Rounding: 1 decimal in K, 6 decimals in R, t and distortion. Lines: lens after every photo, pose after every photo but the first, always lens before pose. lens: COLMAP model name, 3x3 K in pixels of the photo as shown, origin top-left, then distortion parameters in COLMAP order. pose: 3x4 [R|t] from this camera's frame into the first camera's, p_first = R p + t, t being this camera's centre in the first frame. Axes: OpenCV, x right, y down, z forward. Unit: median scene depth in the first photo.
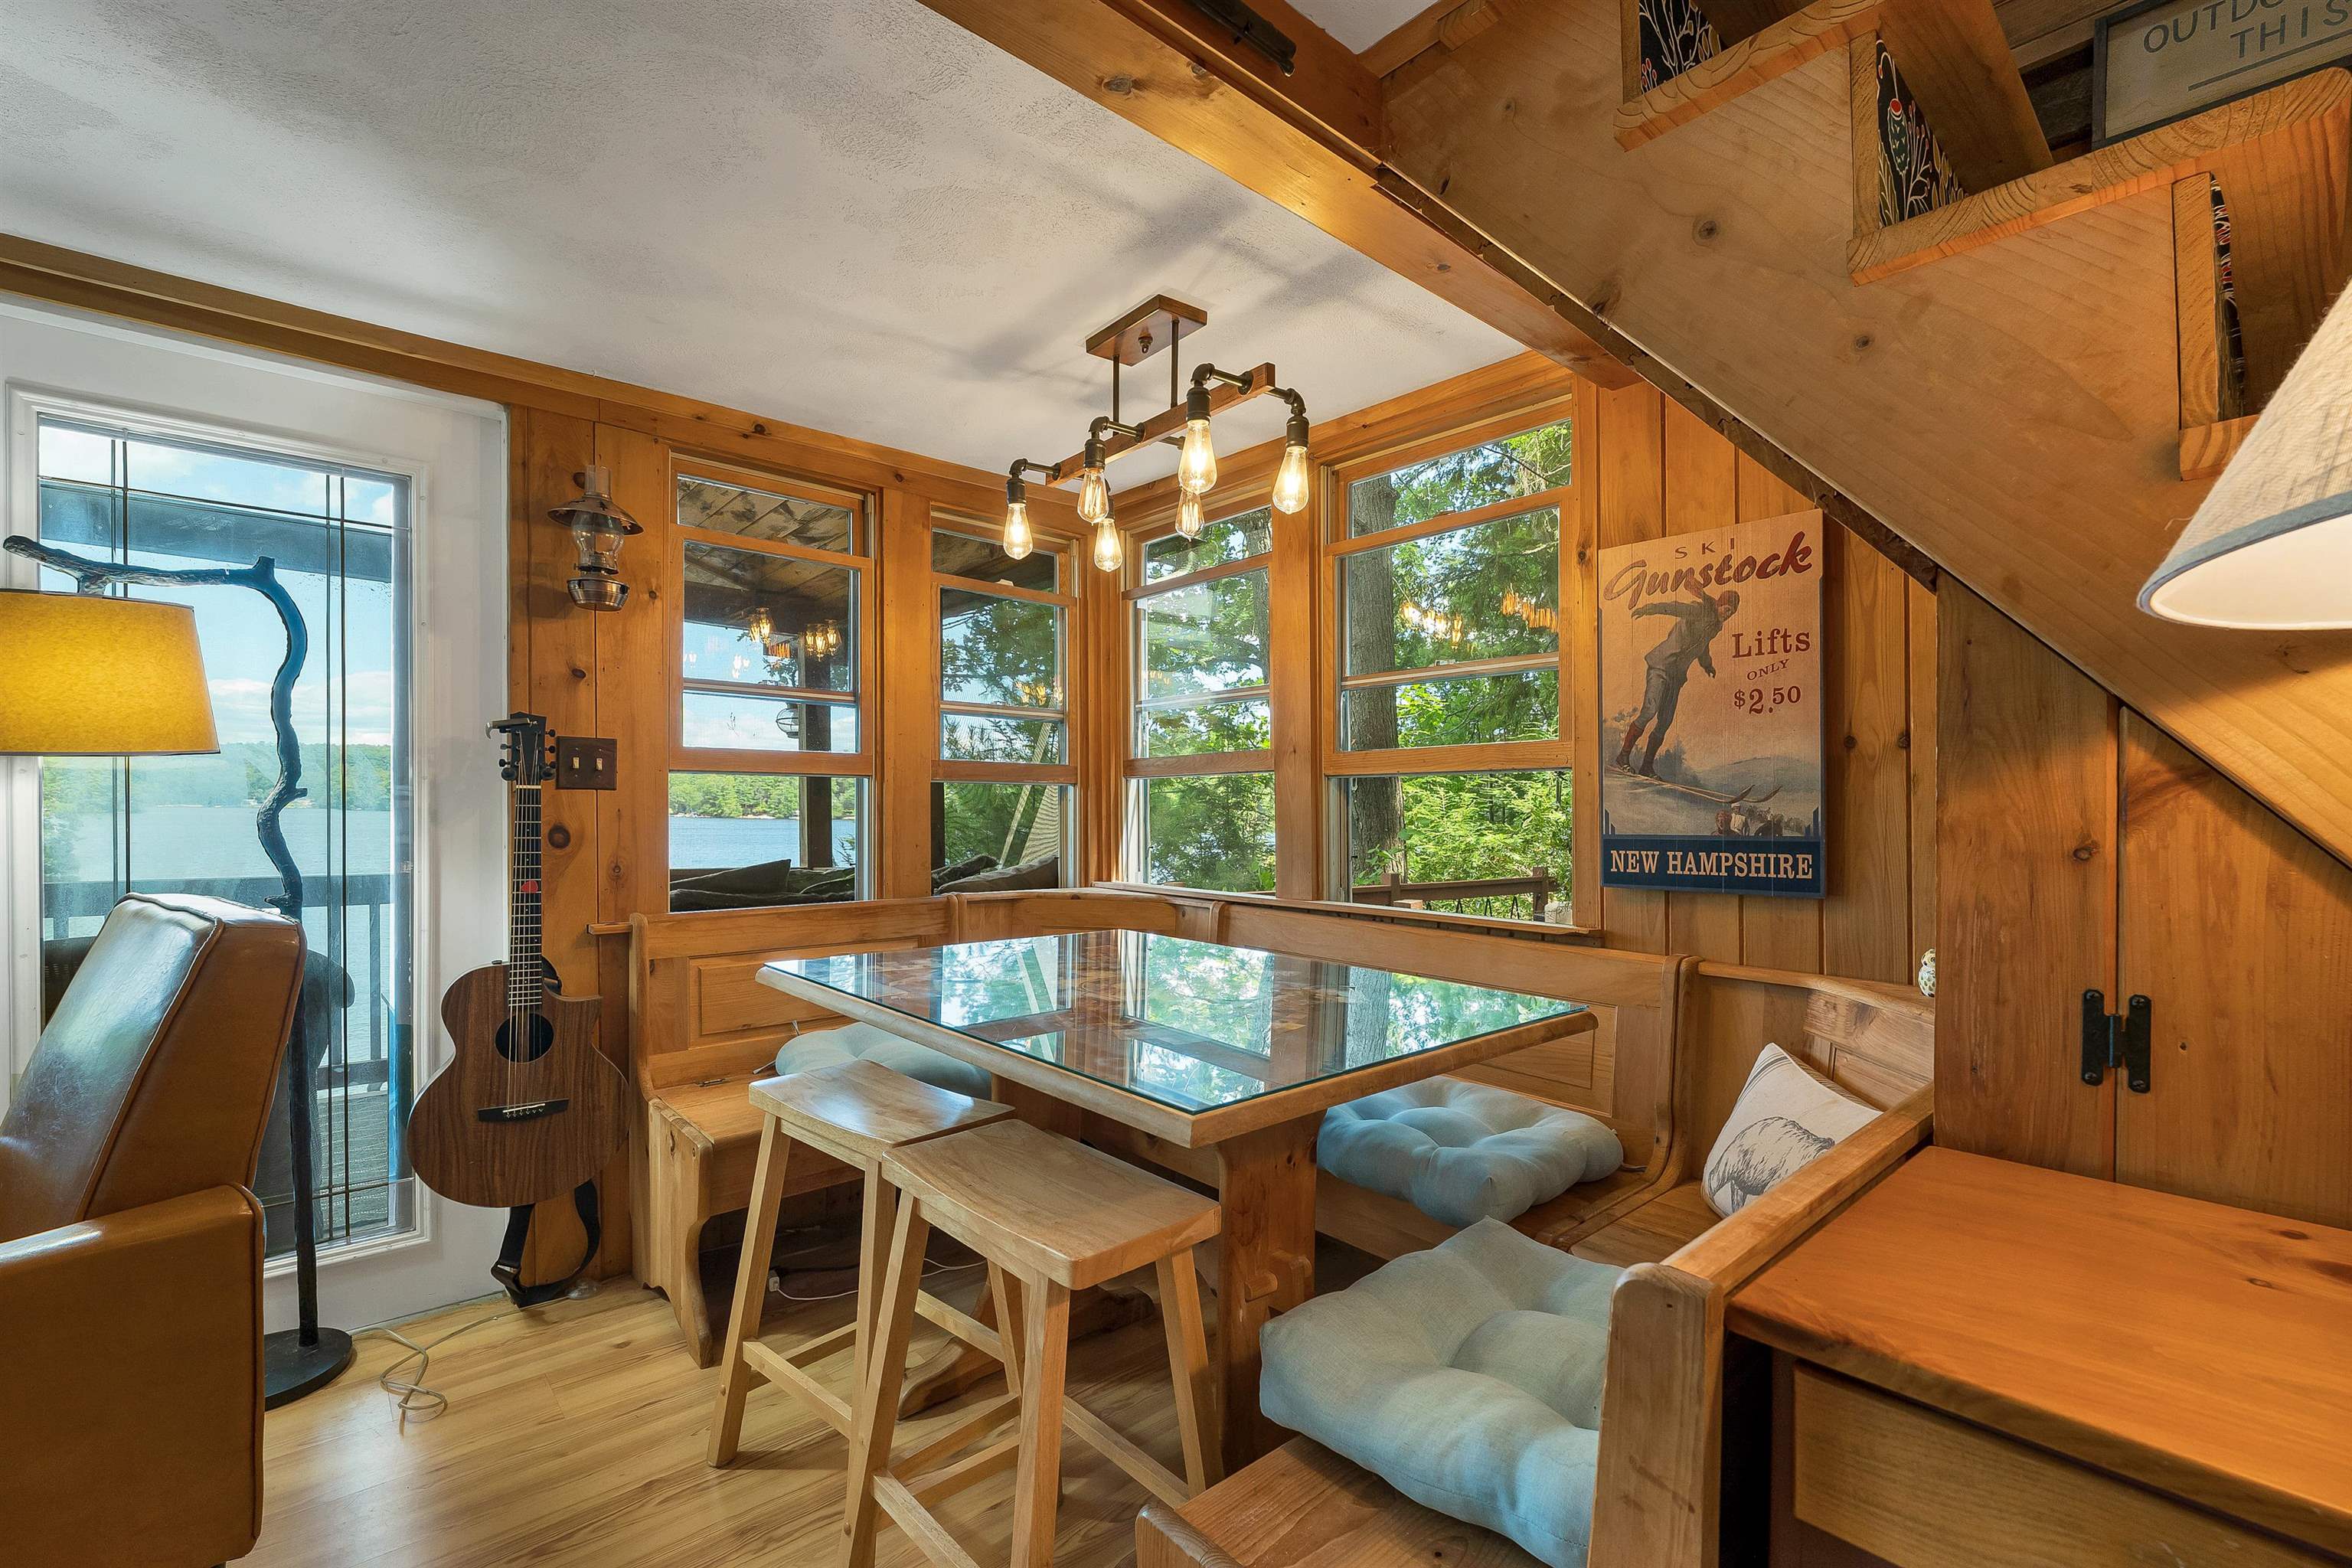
lens RADIAL K [[1022.0, 0, 1171.7], [0, 1022.0, 819.4], [0, 0, 1]] dist [0.000301, -0.000110]
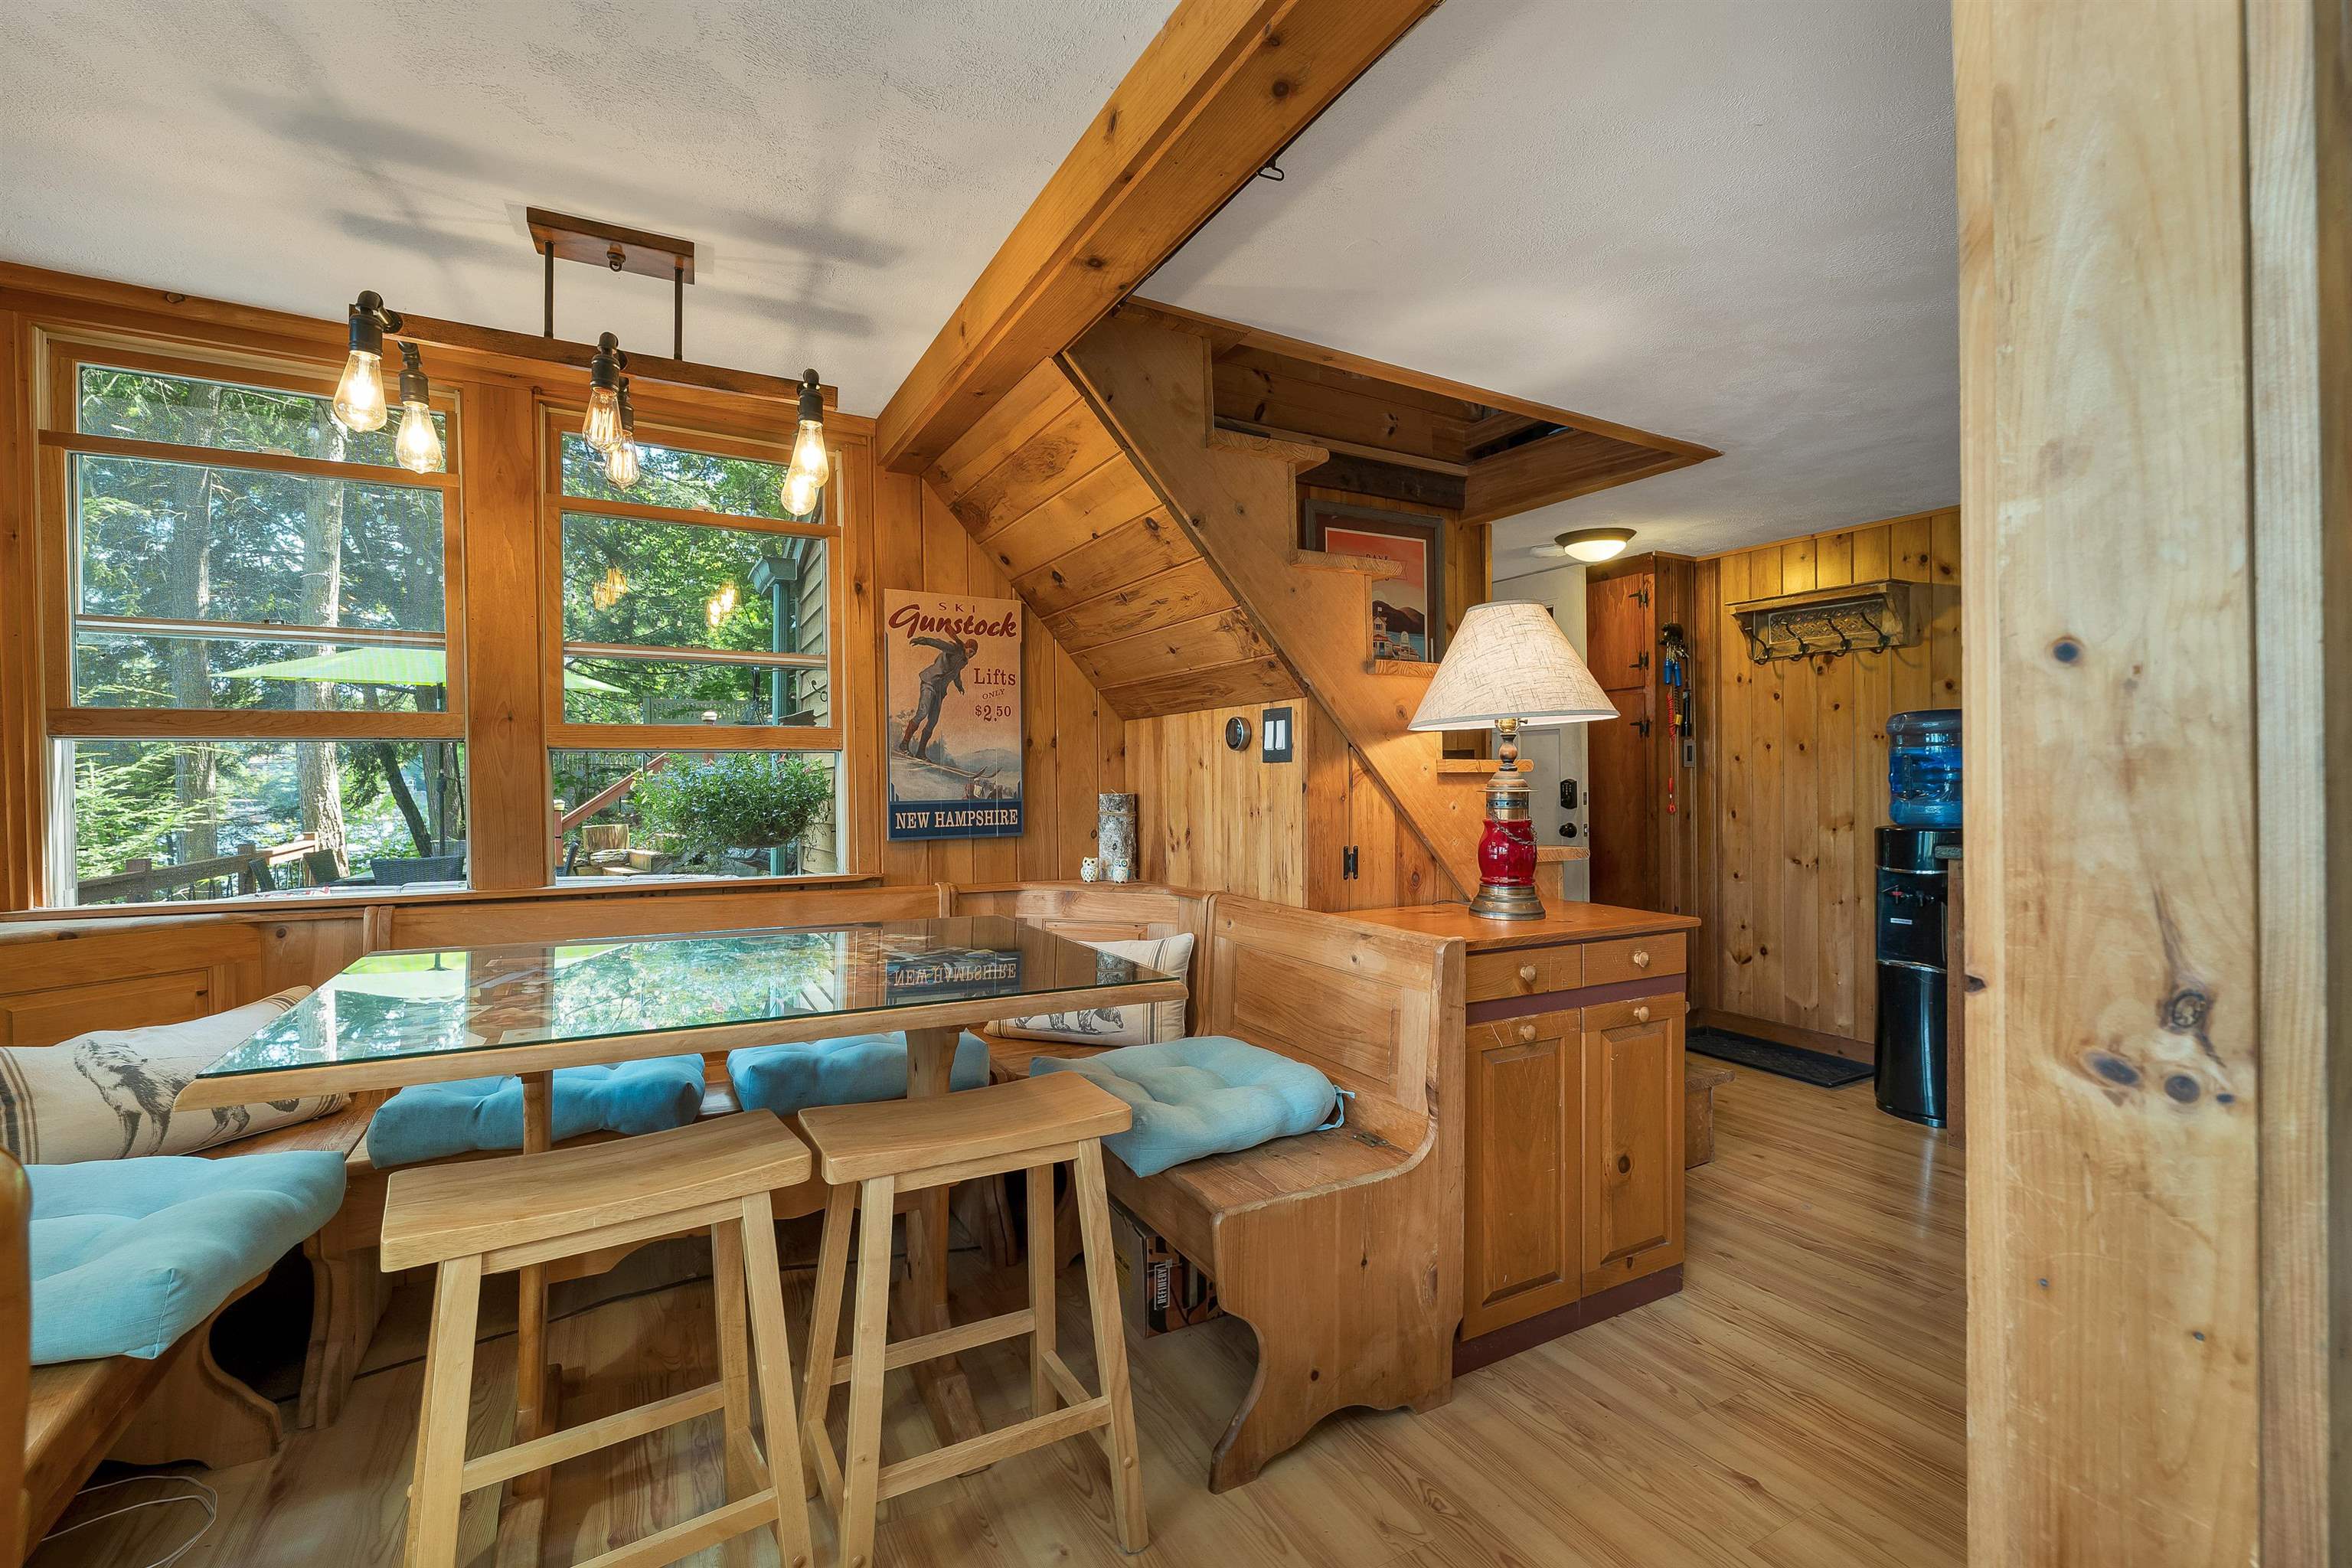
lens RADIAL K [[1002.8, 0, 1176.0], [0, 1002.8, 784.0], [0, 0, 1]] dist [0.000584, -0.000258]
pose [[0.216811, -0.009900, 0.976163, -0.839228], [0.013156, 0.999887, 0.007218, -0.014002], [-0.976125, 0.011277, 0.216917, 0.374233]]
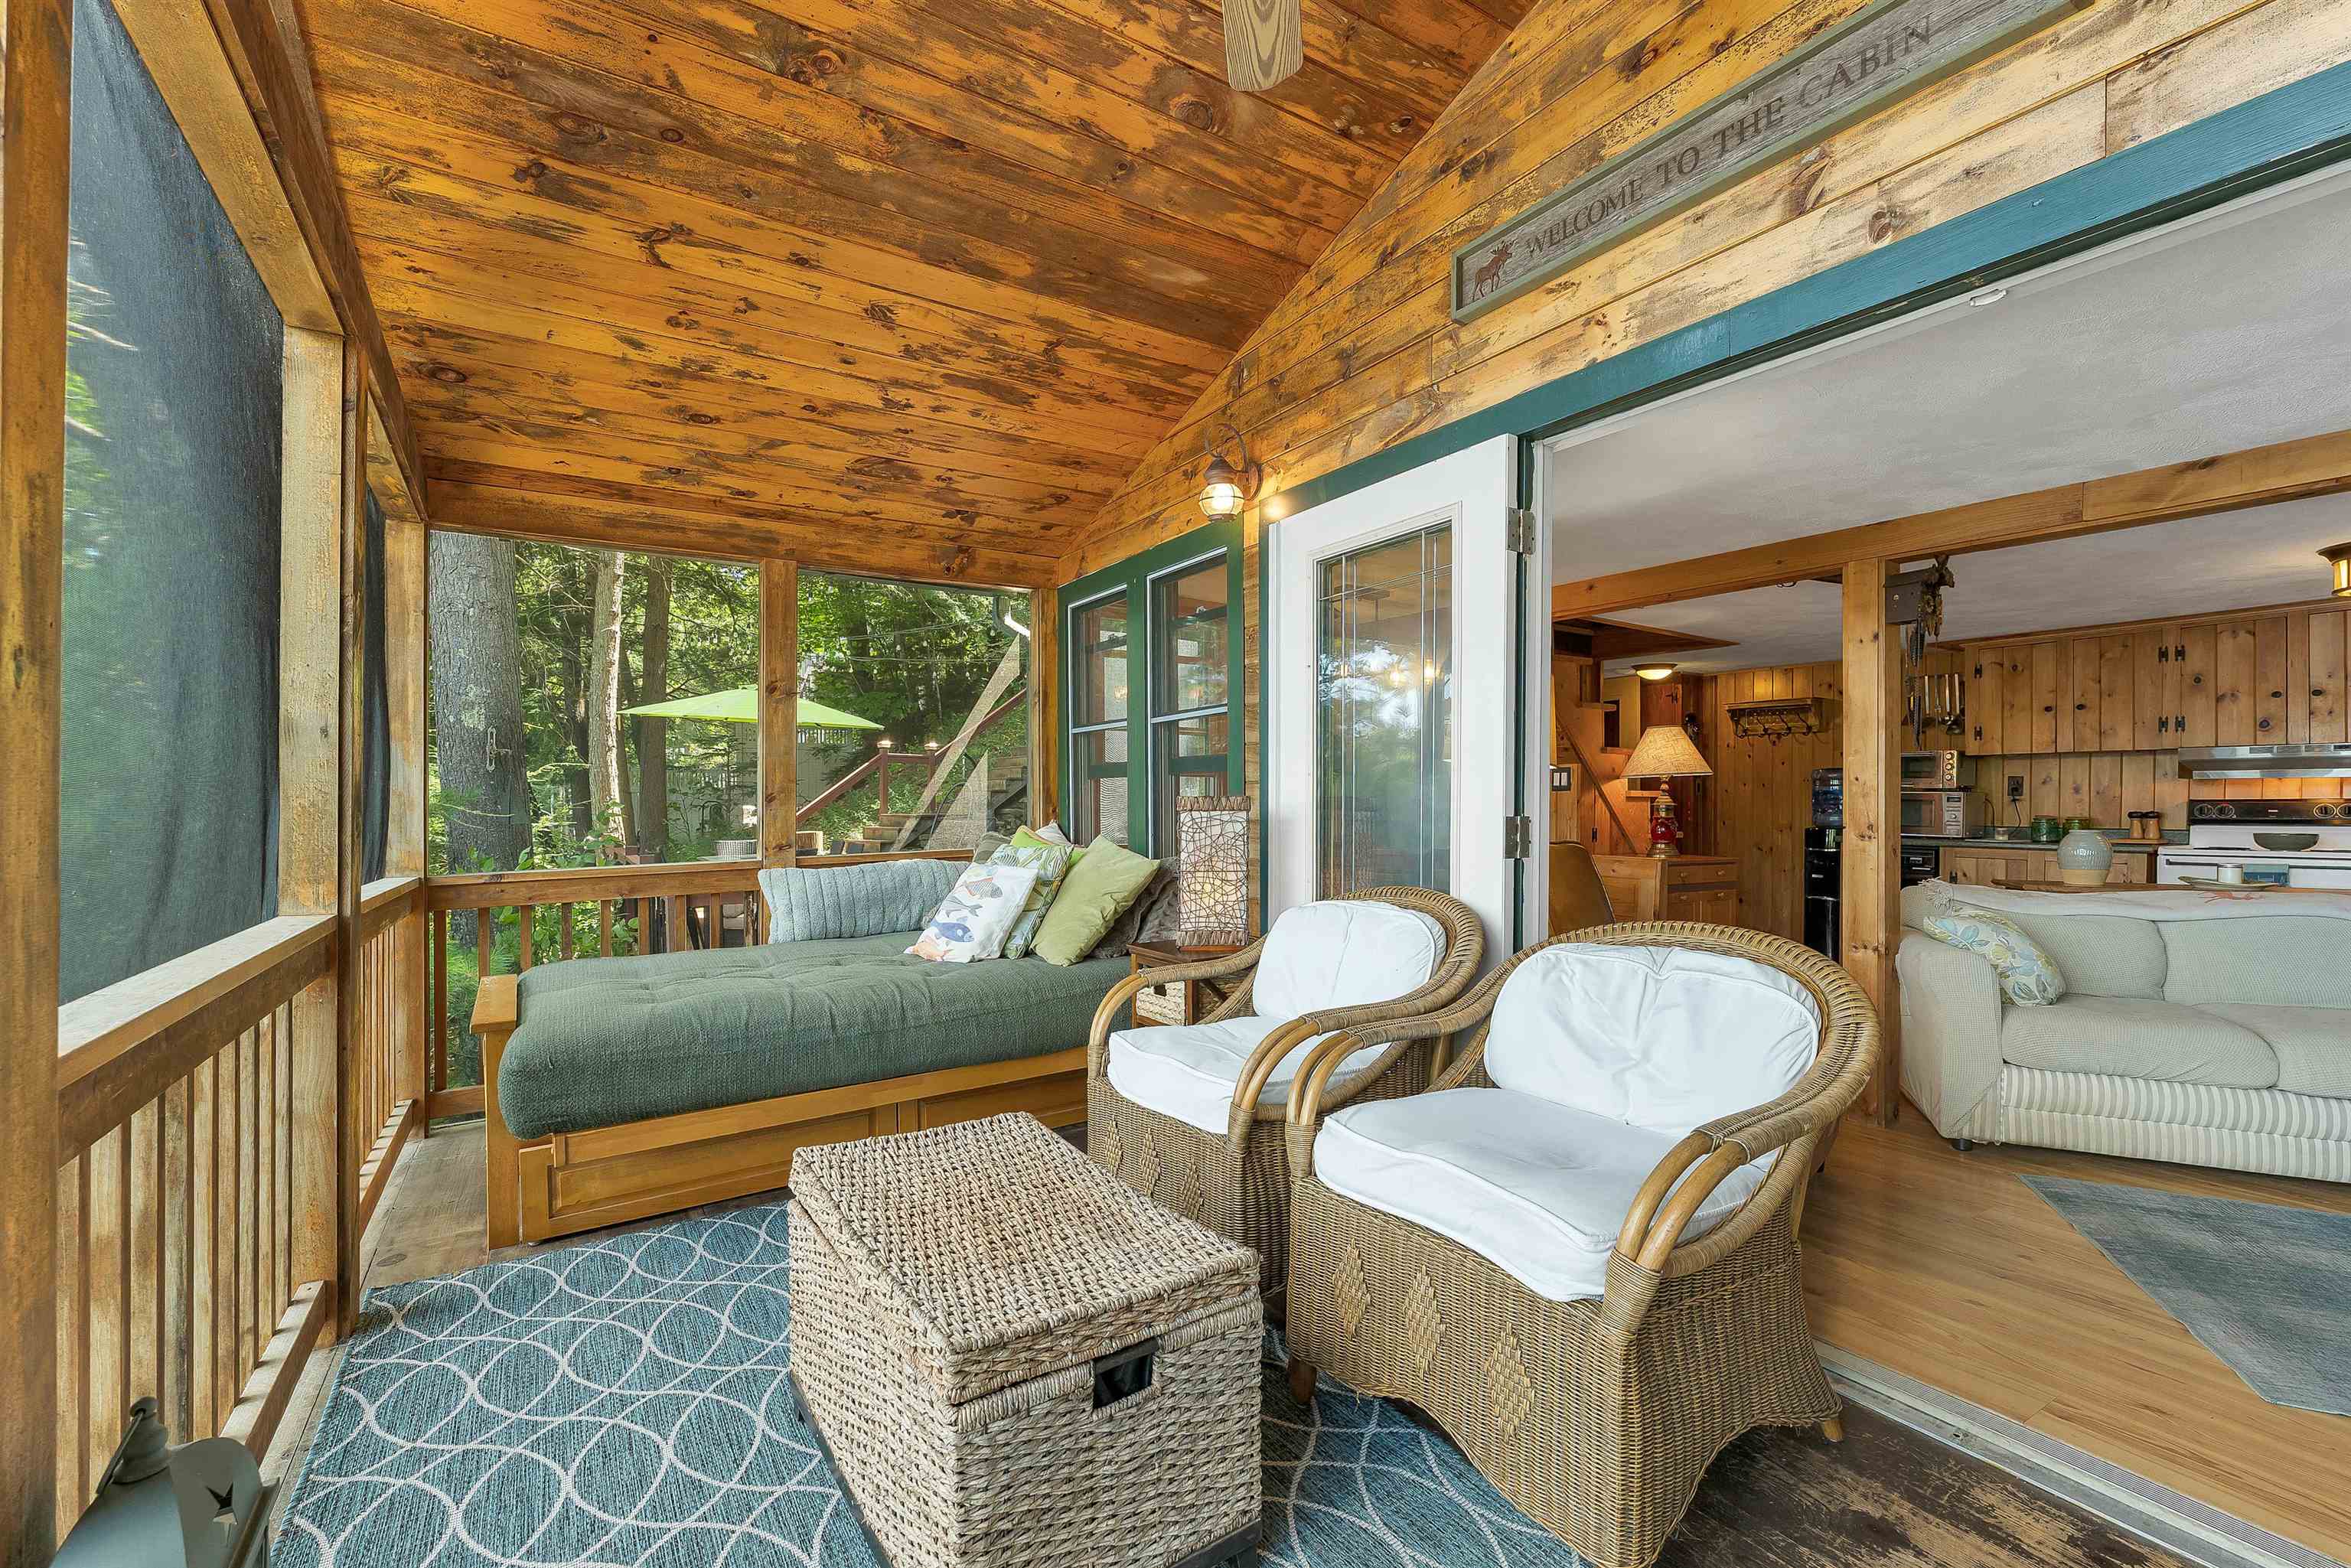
lens RADIAL K [[986.6, 0, 1182.8], [0, 986.6, 805.5], [0, 0, 1]] dist [-0.001652, -0.000142]
pose [[0.151635, -0.004667, 0.988425, -2.518138], [0.001113, 0.999989, 0.004551, -0.002980], [-0.988436, 0.000410, 0.151639, 1.155506]]
